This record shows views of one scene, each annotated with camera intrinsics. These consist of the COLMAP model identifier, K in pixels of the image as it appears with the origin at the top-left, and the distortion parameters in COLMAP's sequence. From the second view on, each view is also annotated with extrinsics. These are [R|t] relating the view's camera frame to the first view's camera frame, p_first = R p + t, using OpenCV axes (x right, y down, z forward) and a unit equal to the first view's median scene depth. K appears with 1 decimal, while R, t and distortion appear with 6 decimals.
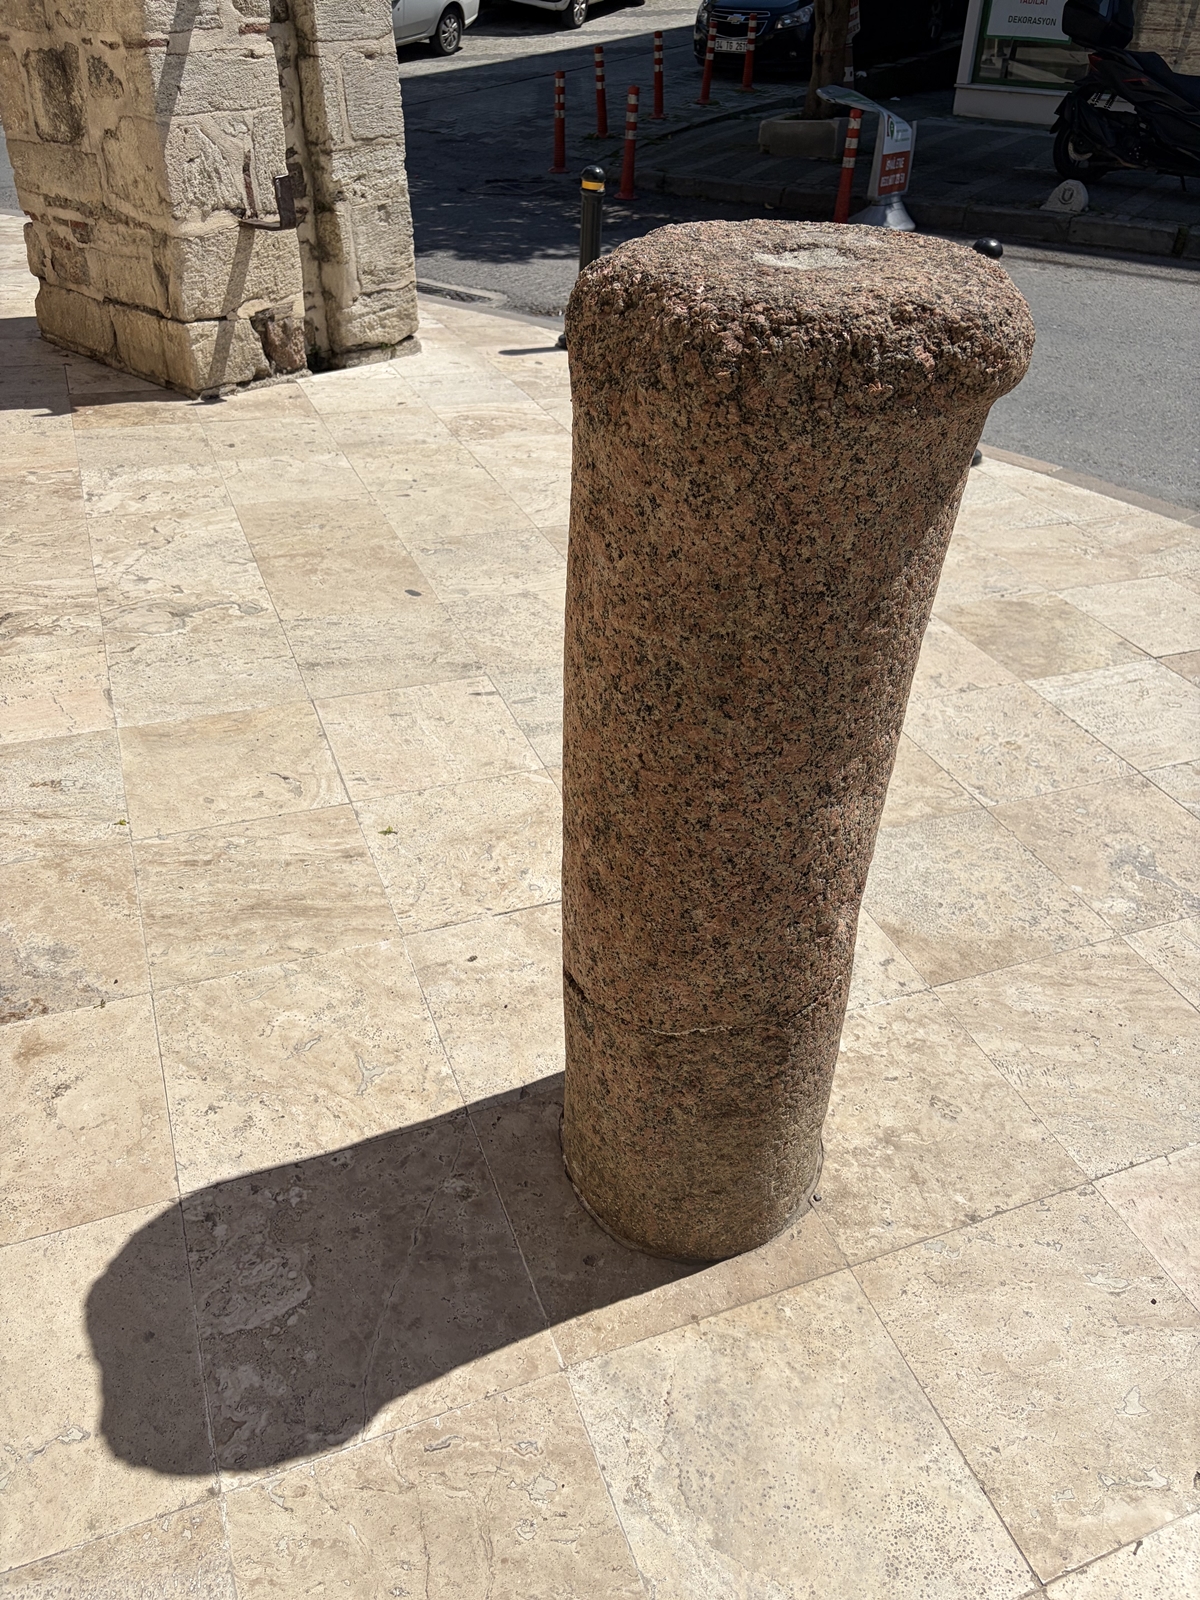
lens RADIAL K [[1201.0, 0, 601.5], [0, 1201.0, 808.6], [0, 0, 1]] dist [0.046462, -0.048284]
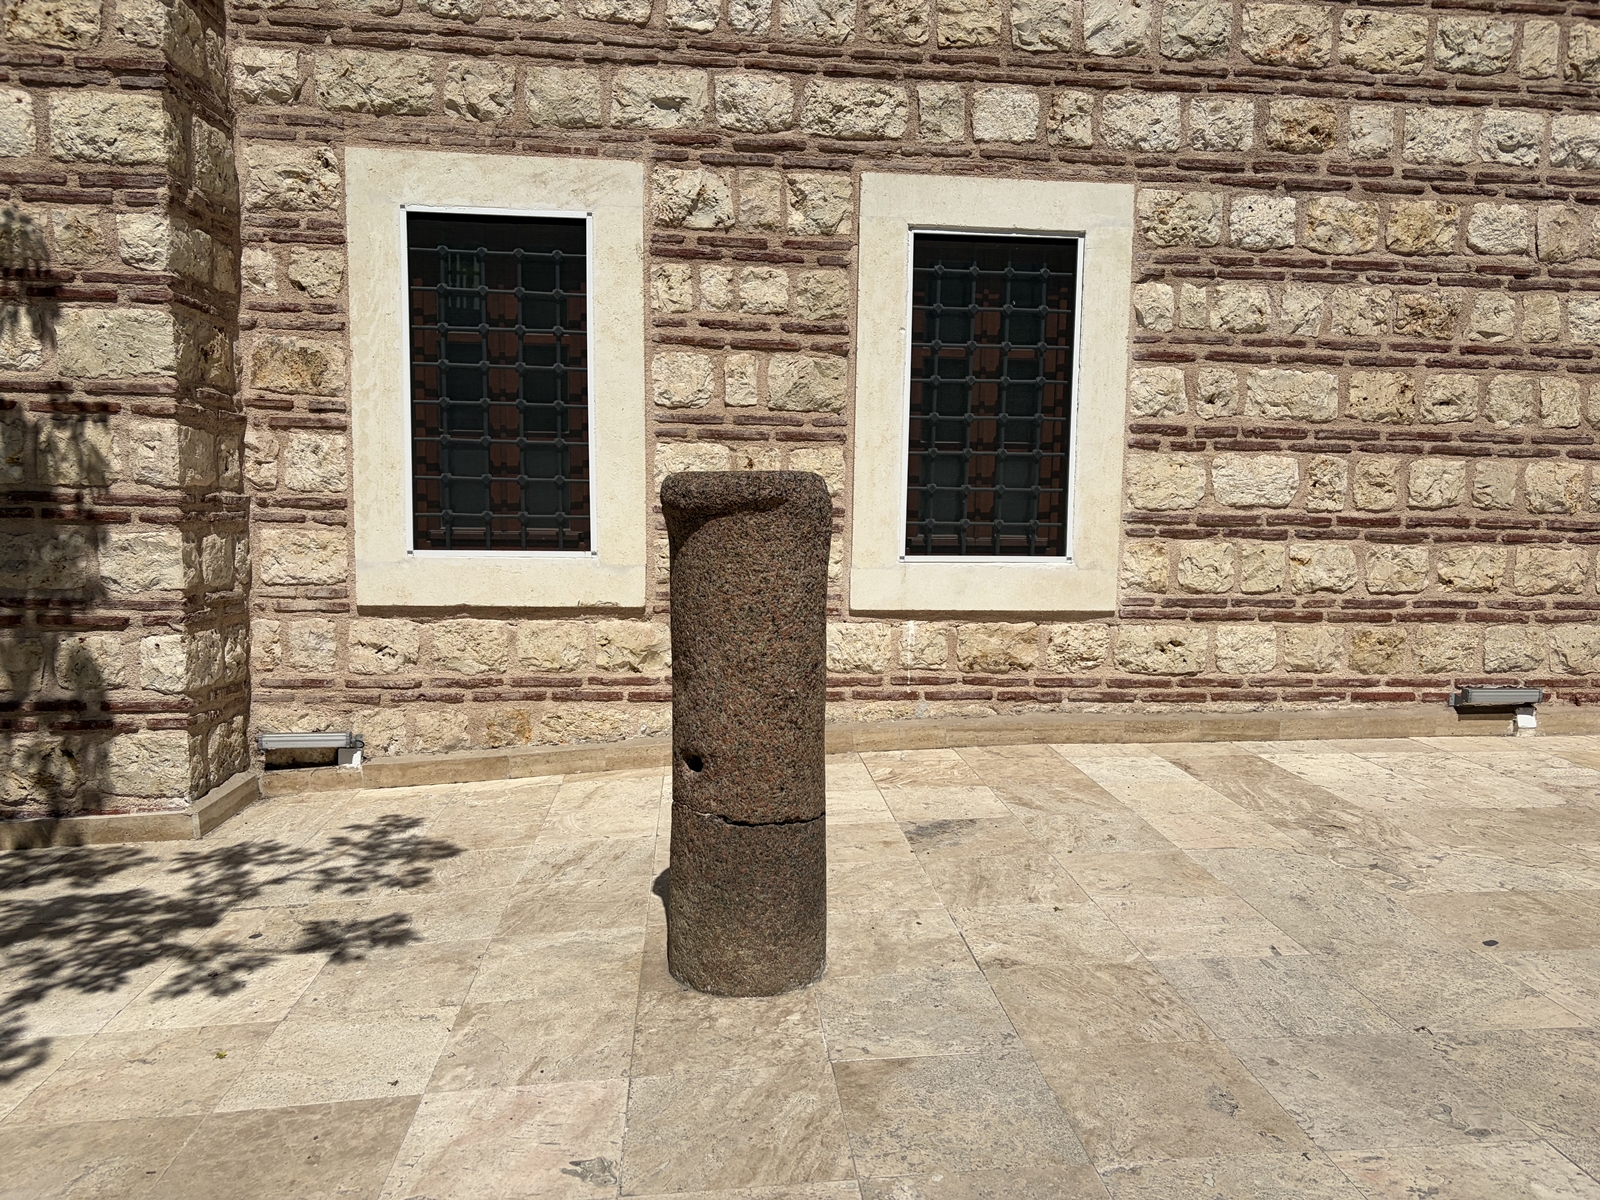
lens RADIAL K [[1201.0, 0, 789.6], [0, 1201.0, 609.6], [0, 0, 1]] dist [0.046462, -0.048284]
pose [[-0.296538, 0.067874, -0.952606, 0.990387], [-0.562728, 0.793503, 0.231710, -0.327870], [0.771623, 0.604769, -0.197110, 0.661074]]
